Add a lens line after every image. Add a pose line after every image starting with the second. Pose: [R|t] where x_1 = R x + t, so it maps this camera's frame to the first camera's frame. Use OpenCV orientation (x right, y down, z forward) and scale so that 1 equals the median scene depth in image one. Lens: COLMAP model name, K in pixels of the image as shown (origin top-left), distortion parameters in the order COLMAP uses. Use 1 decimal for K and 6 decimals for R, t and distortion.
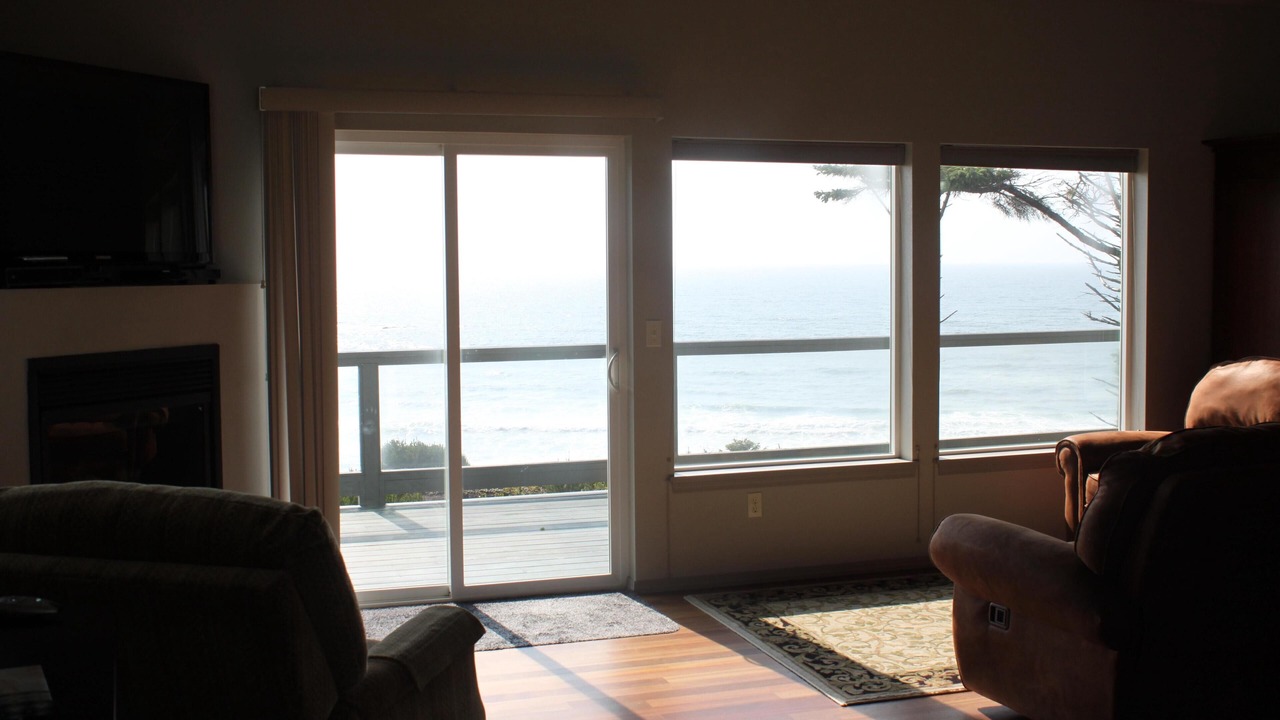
lens RADIAL K [[1480.2, 0, 640.7], [0, 1480.2, 358.6], [0, 0, 1]] dist [-0.090447, 0.000000]
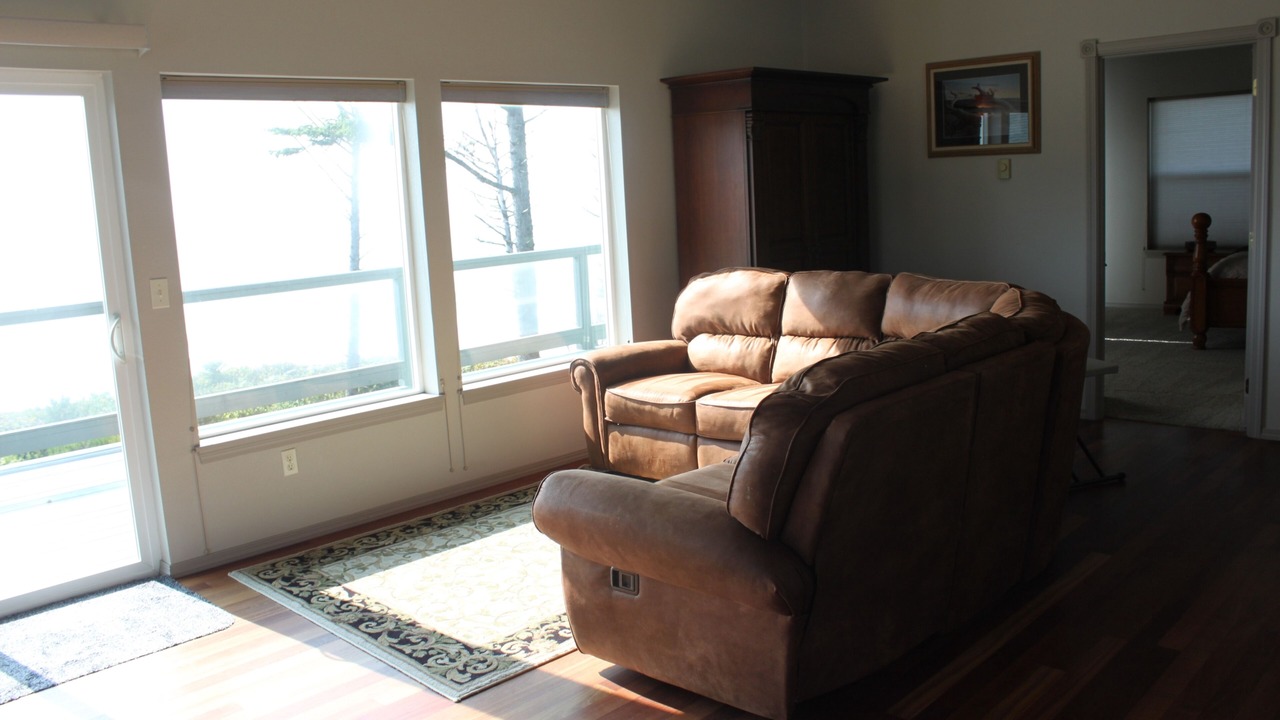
lens RADIAL K [[1095.1, 0, 647.5], [0, 1095.1, 353.6], [0, 0, 1]] dist [-0.132481, 0.114775]
pose [[0.891199, -0.107124, 0.440781, -0.018248], [0.075697, 0.993211, 0.088333, -0.016364], [-0.447251, -0.045357, 0.893258, 0.293609]]
